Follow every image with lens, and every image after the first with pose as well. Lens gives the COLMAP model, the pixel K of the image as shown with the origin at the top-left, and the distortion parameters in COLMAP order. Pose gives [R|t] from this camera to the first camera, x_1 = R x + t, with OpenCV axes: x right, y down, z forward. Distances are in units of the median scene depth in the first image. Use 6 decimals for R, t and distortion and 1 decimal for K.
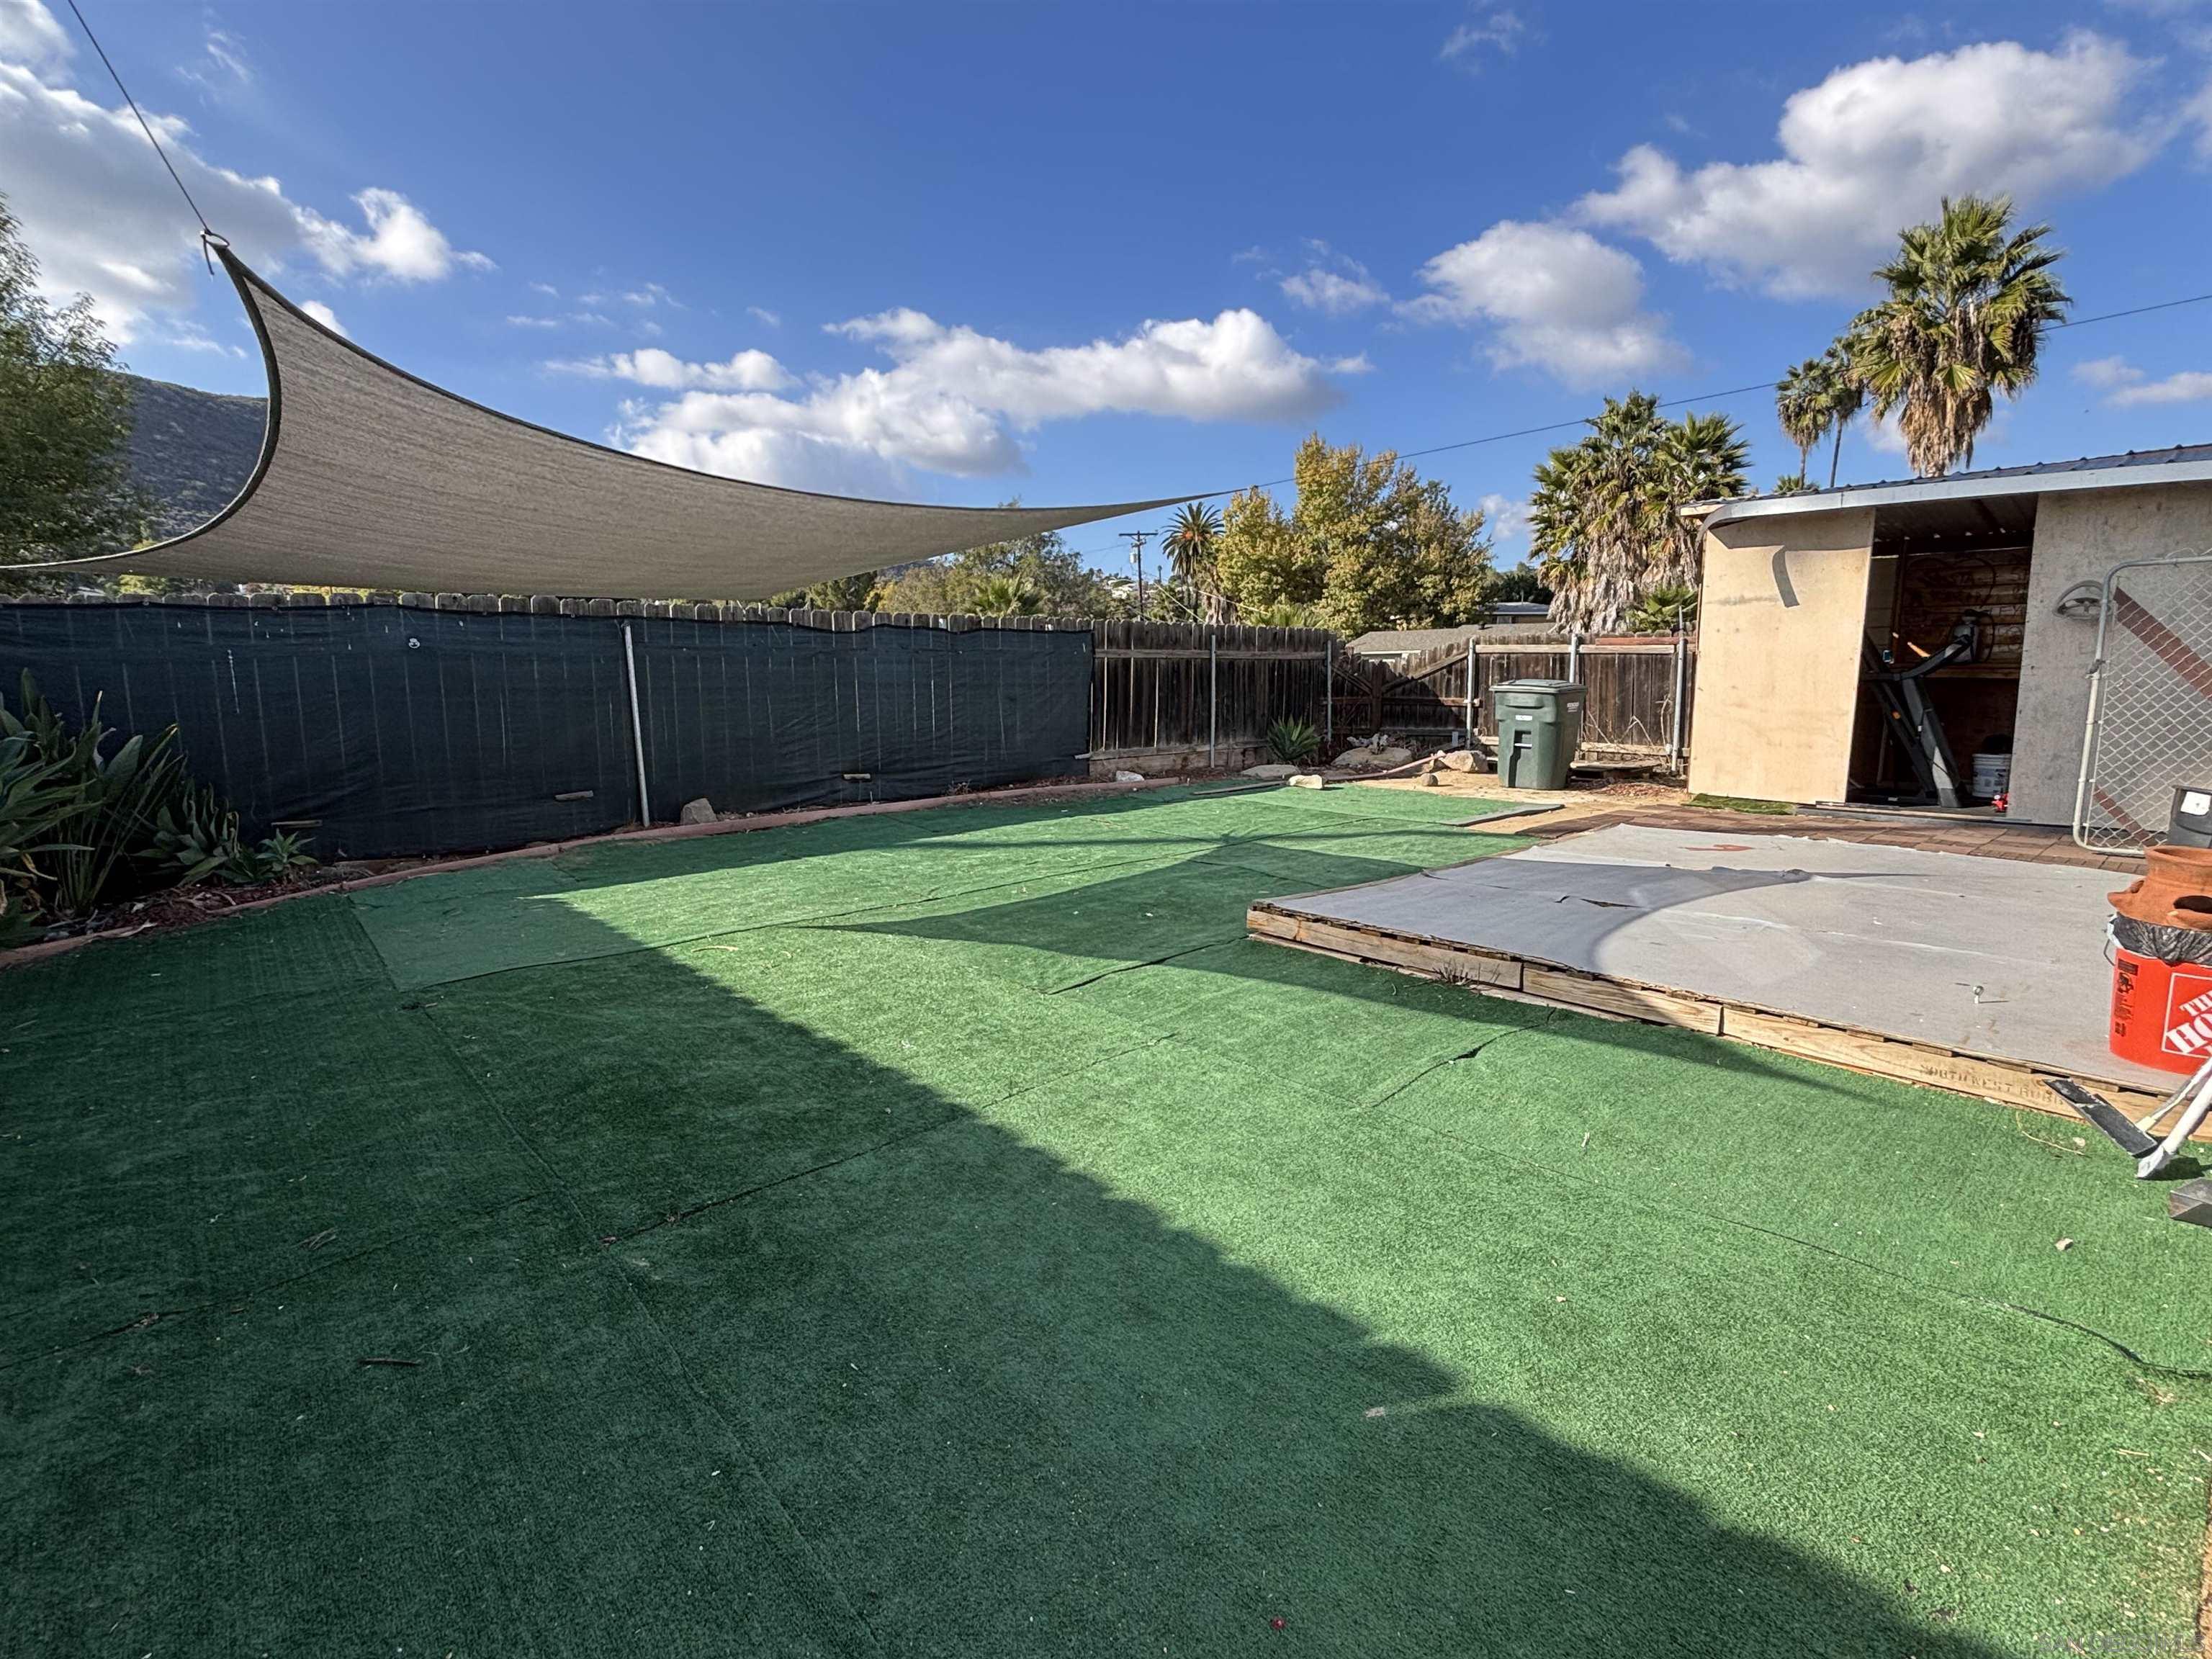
lens RADIAL K [[1033.4, 0, 1094.1], [0, 1033.4, 828.8], [0, 0, 1]] dist [-0.016029, -0.000190]
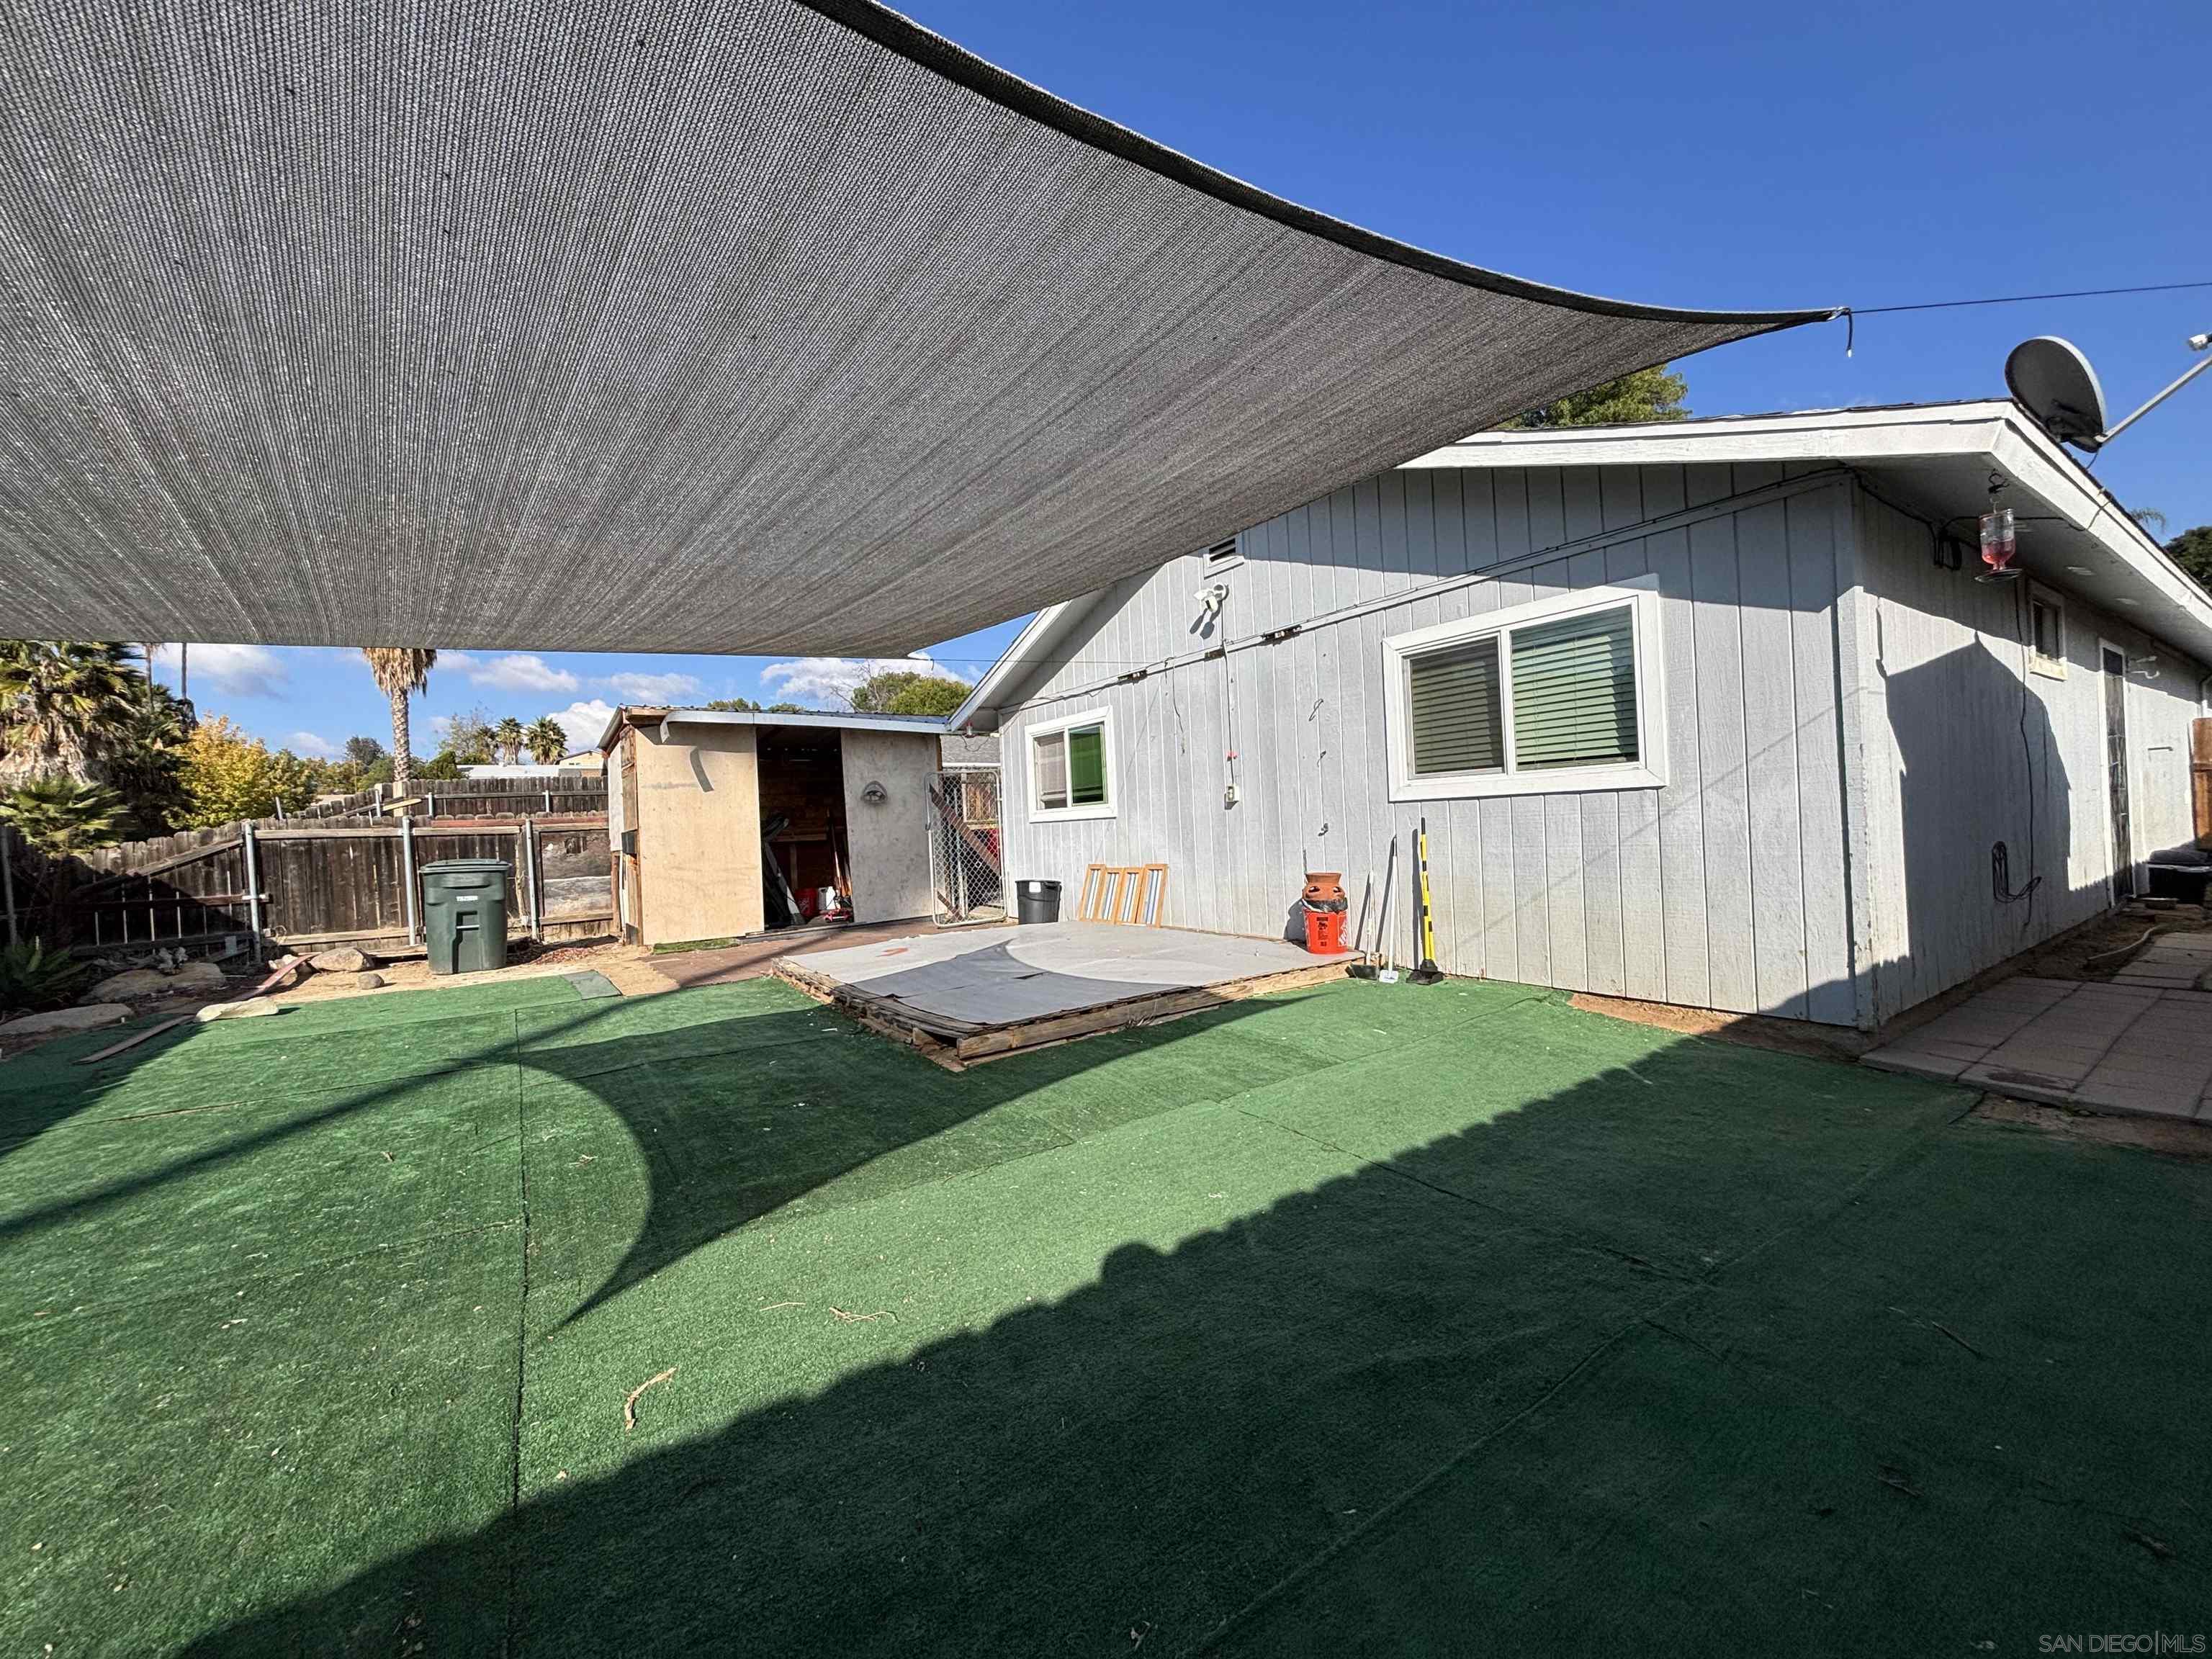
lens RADIAL K [[884.7, 0, 1094.8], [0, 884.7, 827.6], [0, 0, 1]] dist [-0.000093, -0.002024]
pose [[0.126061, -0.003514, 0.992016, -0.332339], [0.195821, 0.980406, -0.021411, -0.040589], [-0.972503, 0.196957, 0.124279, 0.319420]]
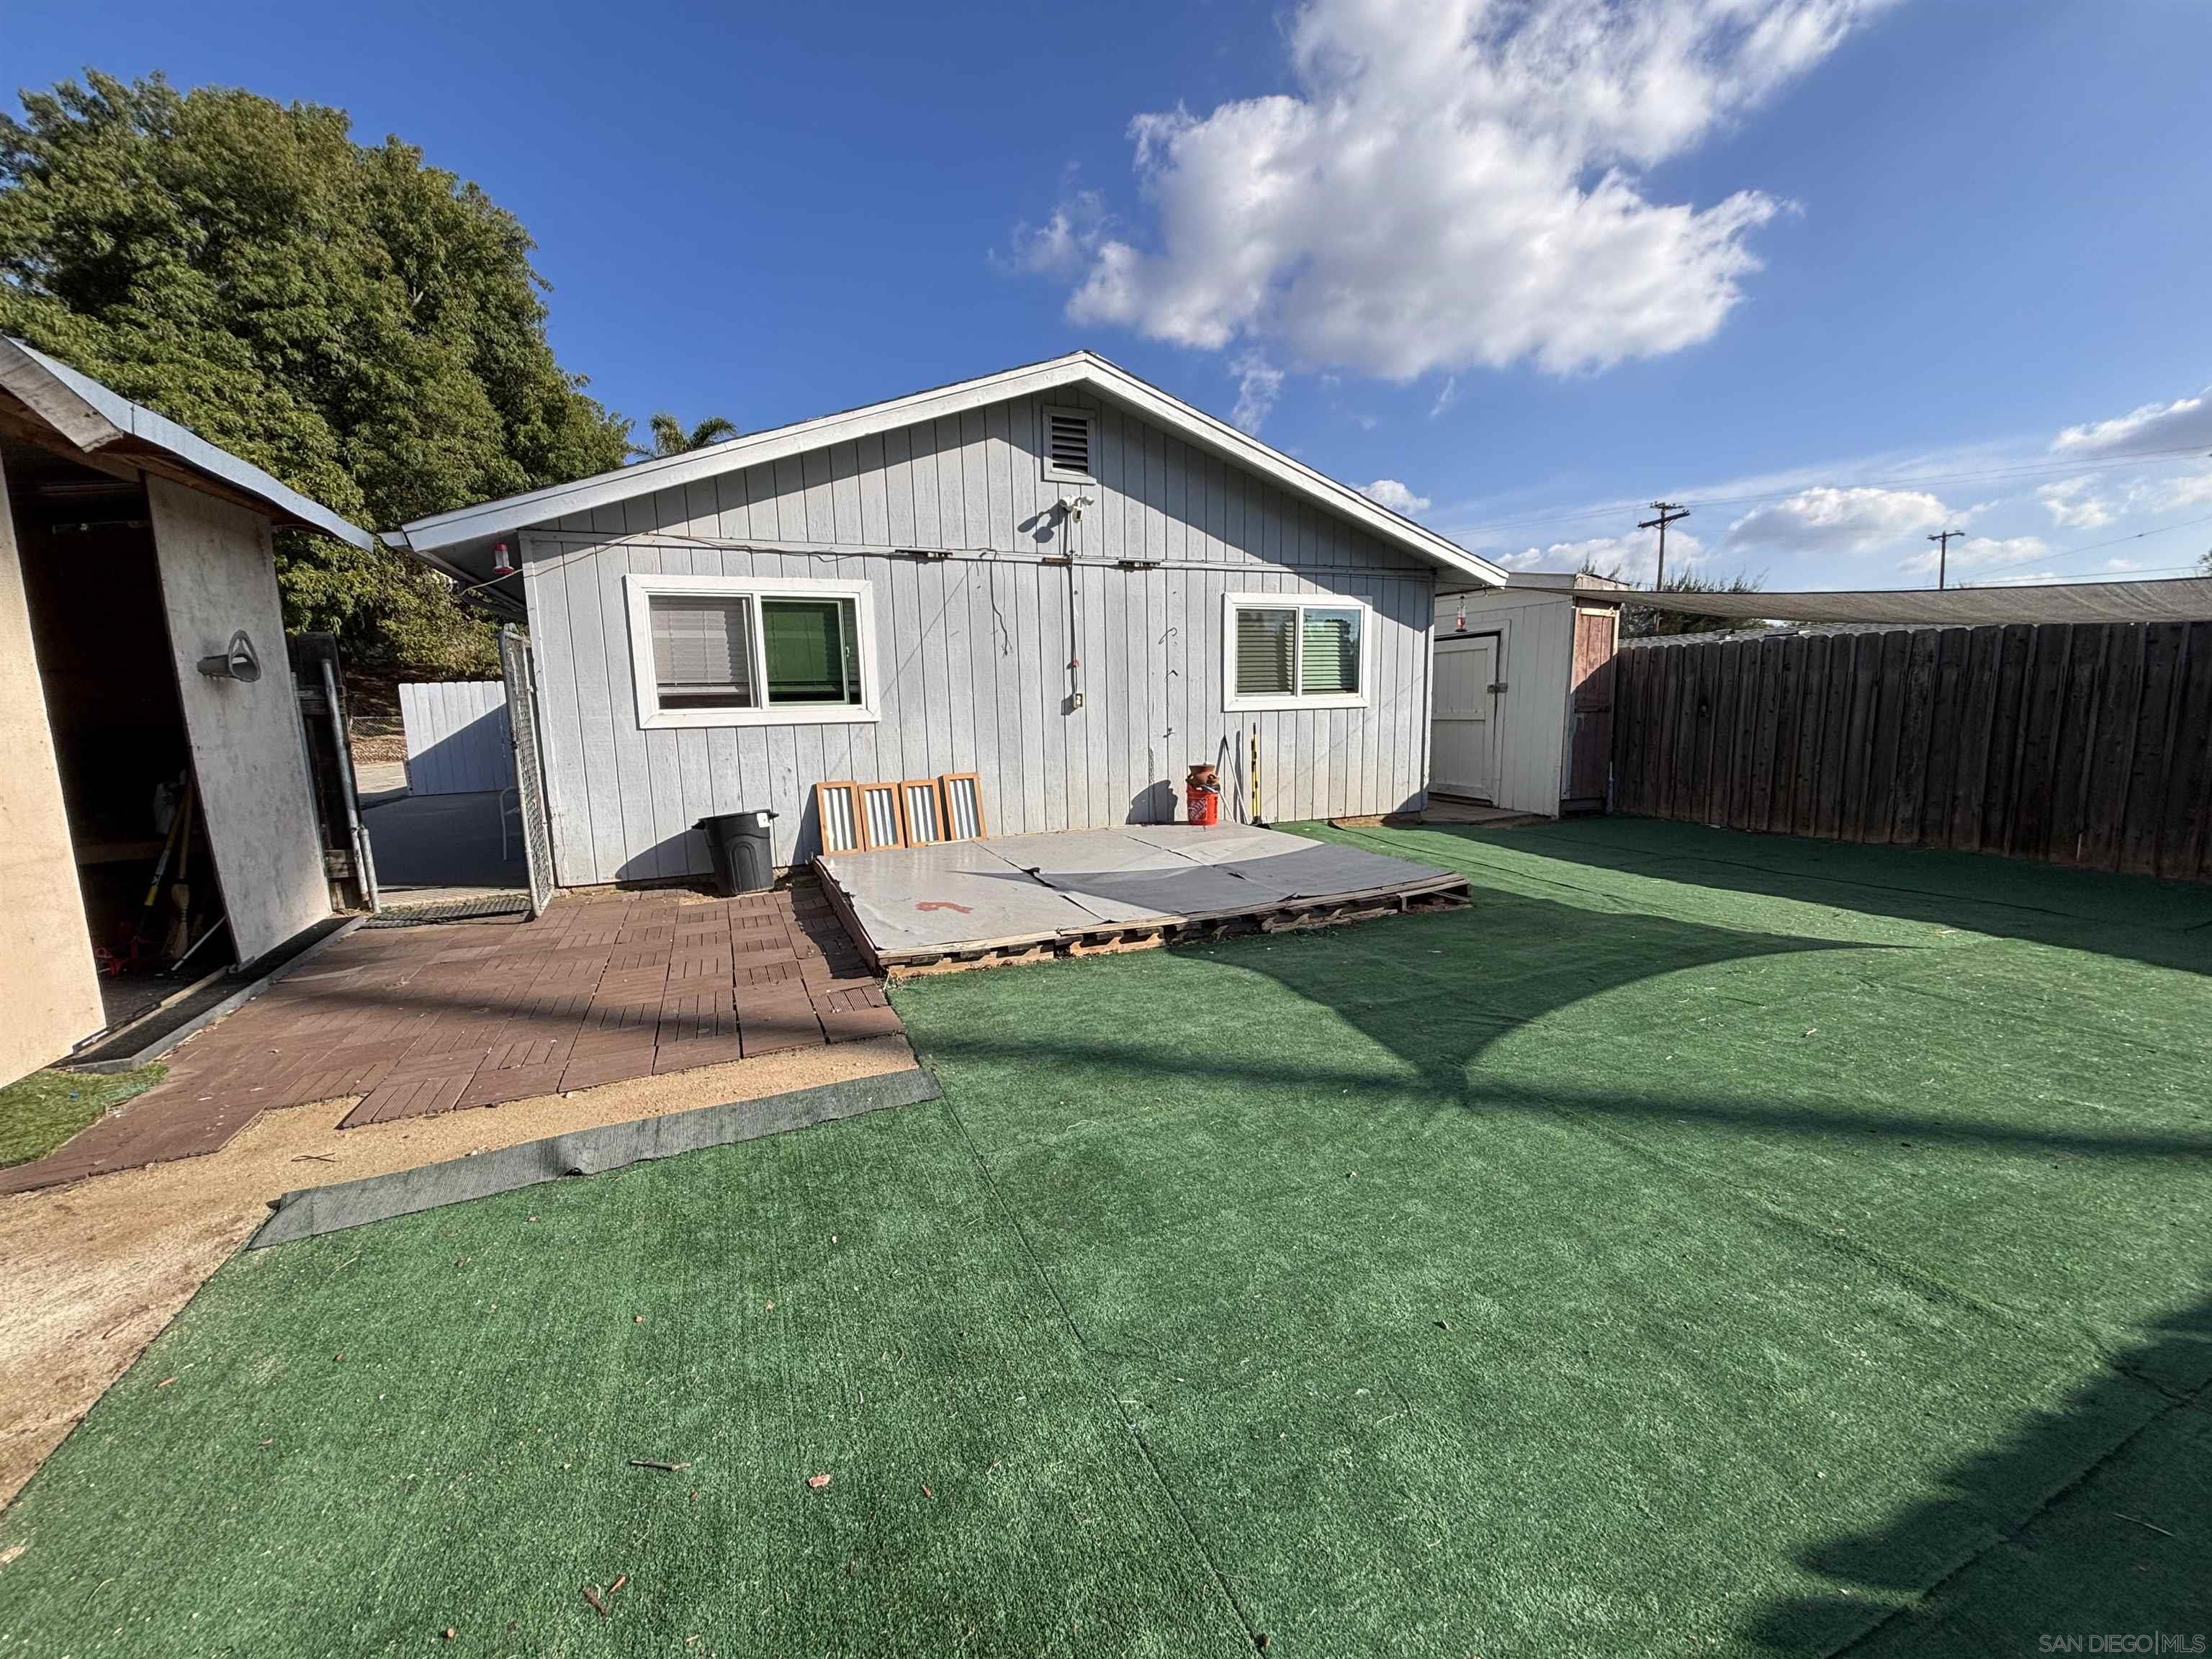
lens RADIAL K [[884.7, 0, 1117.2], [0, 884.7, 830.5], [0, 0, 1]] dist [-0.000093, -0.002024]
pose [[-0.953282, -0.013328, 0.301788, 0.122169], [0.074328, 0.957964, 0.277092, -0.161739], [-0.292795, 0.286578, -0.912219, 1.012977]]
